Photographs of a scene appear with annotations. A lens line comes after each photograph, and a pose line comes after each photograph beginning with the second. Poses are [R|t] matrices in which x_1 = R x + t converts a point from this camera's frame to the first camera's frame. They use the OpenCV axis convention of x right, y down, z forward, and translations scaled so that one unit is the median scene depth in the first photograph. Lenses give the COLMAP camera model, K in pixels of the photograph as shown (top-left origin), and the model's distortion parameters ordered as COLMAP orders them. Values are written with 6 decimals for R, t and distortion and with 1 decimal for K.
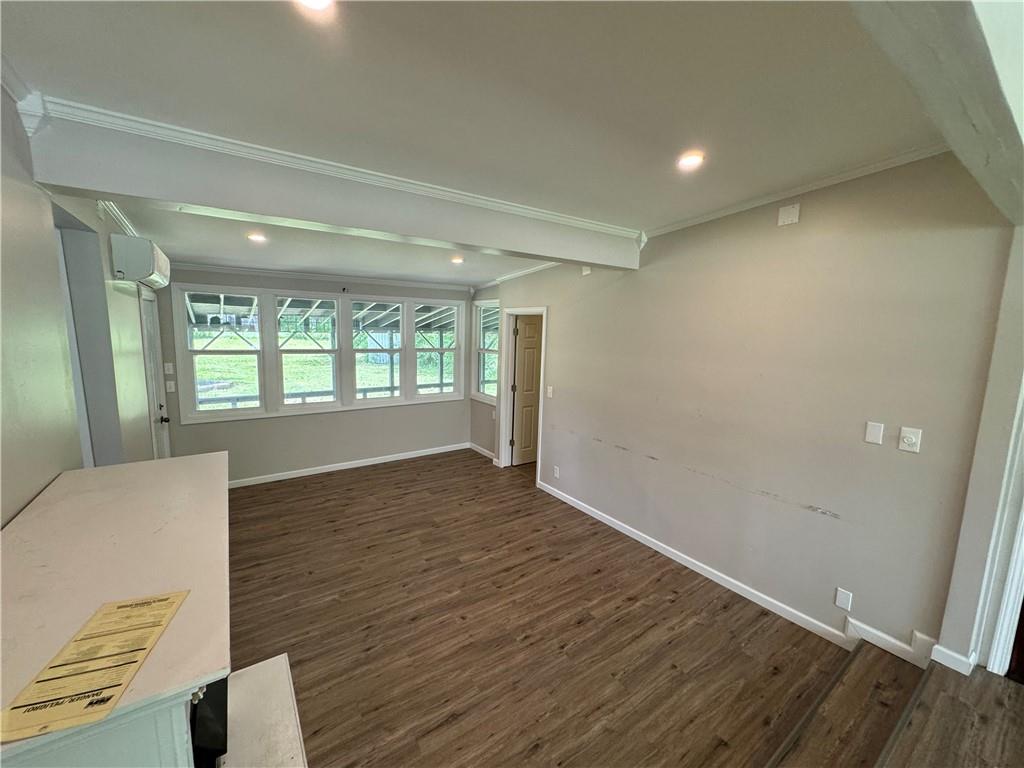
lens RADIAL K [[407.5, 0, 511.5], [0, 407.5, 384.8], [0, 0, 1]] dist [0.003057, 0.000547]
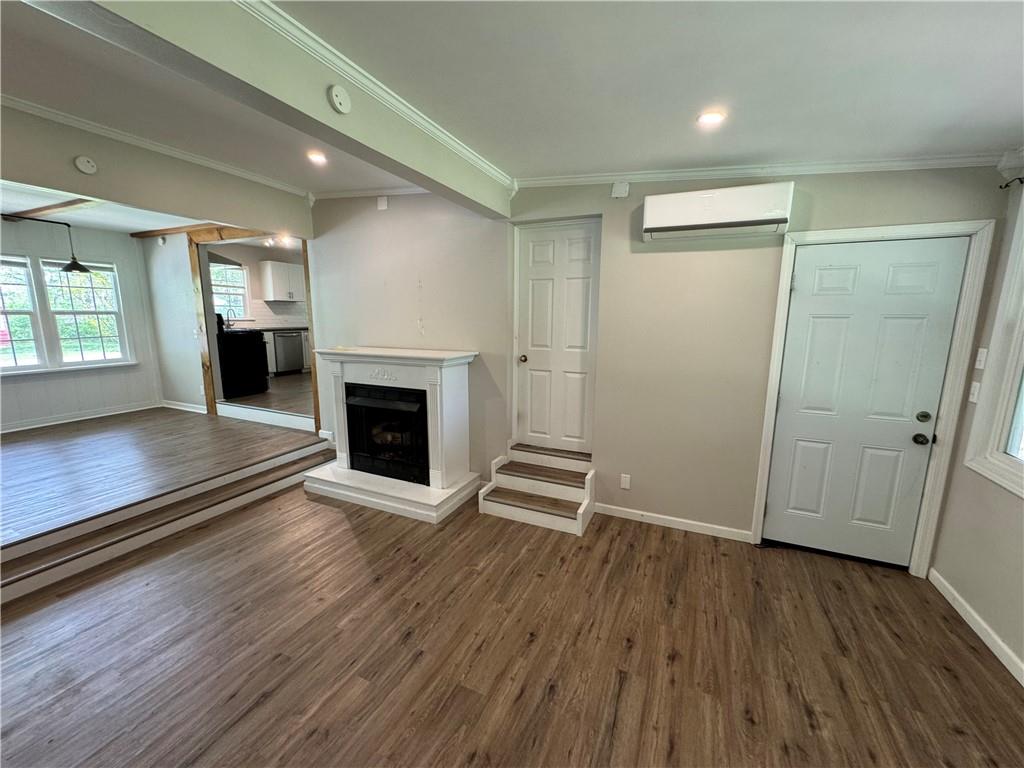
lens RADIAL K [[407.5, 0, 513.3], [0, 407.5, 384.9], [0, 0, 1]] dist [0.003057, 0.000547]
pose [[-0.855608, 0.061140, -0.514000, -0.036947], [-0.095278, 0.957430, 0.272487, -0.116995], [0.508779, 0.282115, -0.813360, 1.368388]]
